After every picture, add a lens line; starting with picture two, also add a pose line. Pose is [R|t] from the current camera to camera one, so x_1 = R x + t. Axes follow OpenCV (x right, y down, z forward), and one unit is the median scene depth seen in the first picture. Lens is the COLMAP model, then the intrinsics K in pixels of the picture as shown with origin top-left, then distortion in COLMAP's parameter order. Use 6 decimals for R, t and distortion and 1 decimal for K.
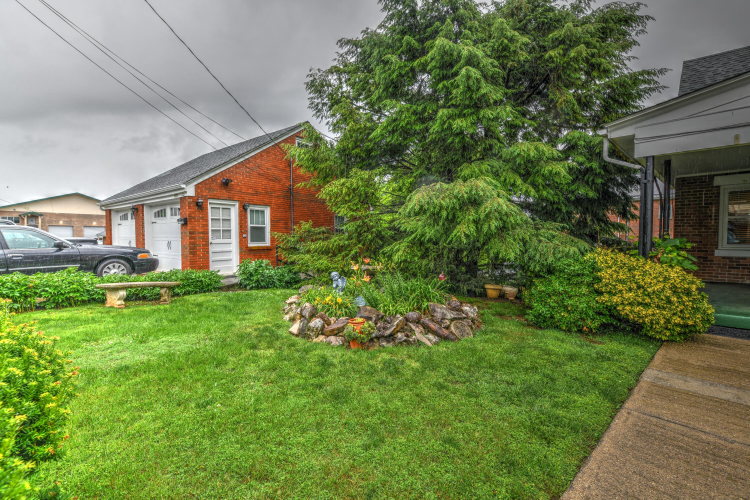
lens RADIAL K [[323.5, 0, 374.4], [0, 323.5, 247.6], [0, 0, 1]] dist [-0.005014, -0.008886]
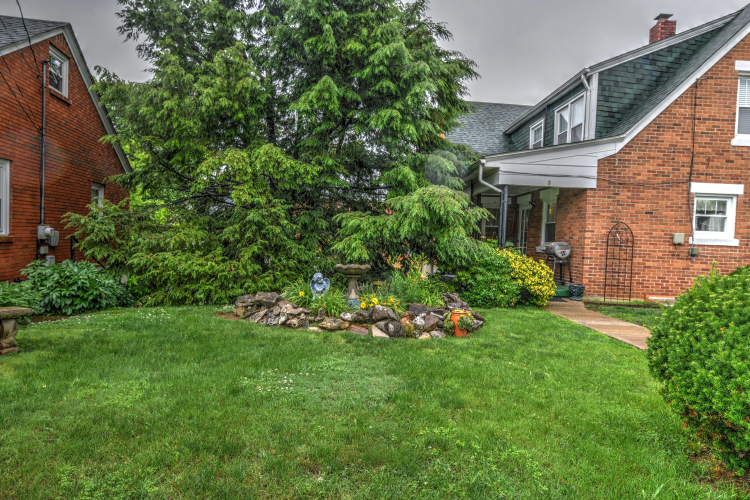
lens RADIAL K [[418.4, 0, 373.9], [0, 418.4, 246.9], [0, 0, 1]] dist [0.017304, -0.010821]
pose [[0.663885, 0.008285, 0.747788, -0.627229], [-0.016766, 0.999852, 0.003807, -0.000194], [-0.747646, -0.015065, 0.663926, 0.122273]]
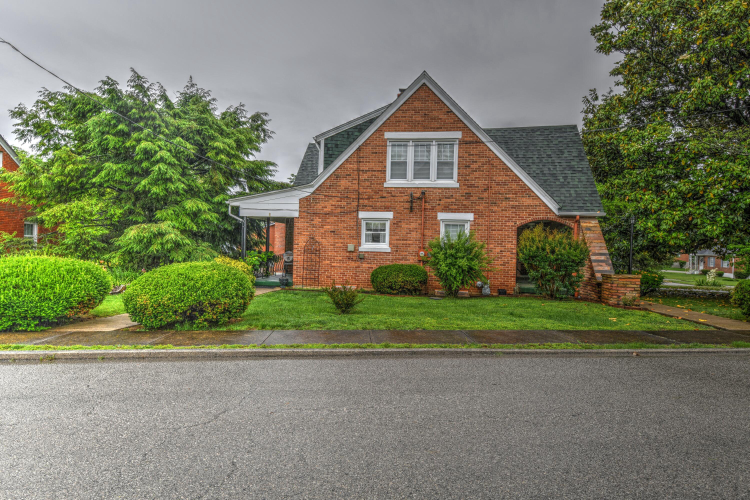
lens RADIAL K [[418.4, 0, 373.9], [0, 418.4, 246.9], [0, 0, 1]] dist [0.017304, -0.010821]
pose [[0.754193, 0.014414, 0.656494, -0.280147], [-0.000553, 0.999773, -0.021316, 0.001163], [-0.656652, 0.015713, 0.754030, -1.248563]]
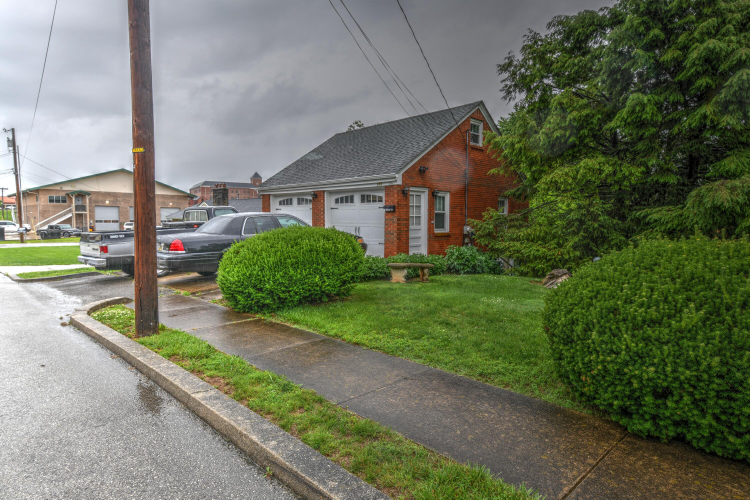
lens RADIAL K [[418.4, 0, 373.9], [0, 418.4, 246.9], [0, 0, 1]] dist [0.017304, -0.010821]
pose [[0.987554, 0.015967, -0.156465, -0.492457], [-0.011085, 0.999426, 0.032026, 0.000496], [0.156887, -0.029893, 0.987164, -0.421295]]
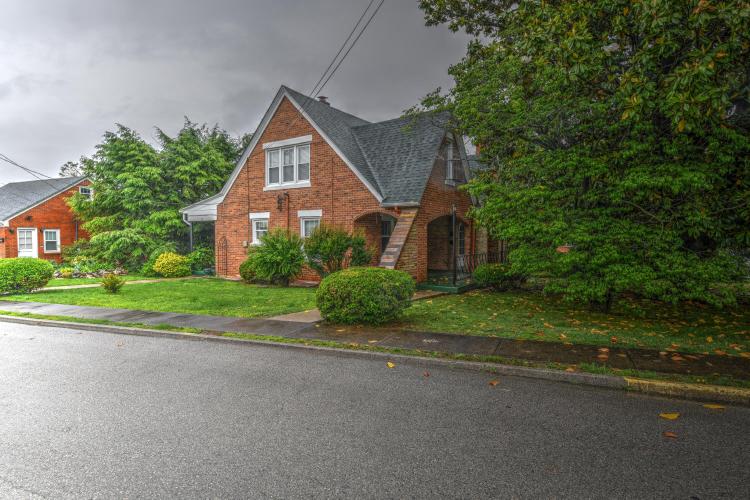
lens RADIAL K [[418.4, 0, 373.9], [0, 418.4, 246.9], [0, 0, 1]] dist [0.017304, -0.010821]
pose [[0.971209, -0.011414, 0.237954, 1.046038], [0.013887, 0.999866, -0.008719, 0.010483], [-0.237822, 0.011772, 0.971237, -2.138345]]
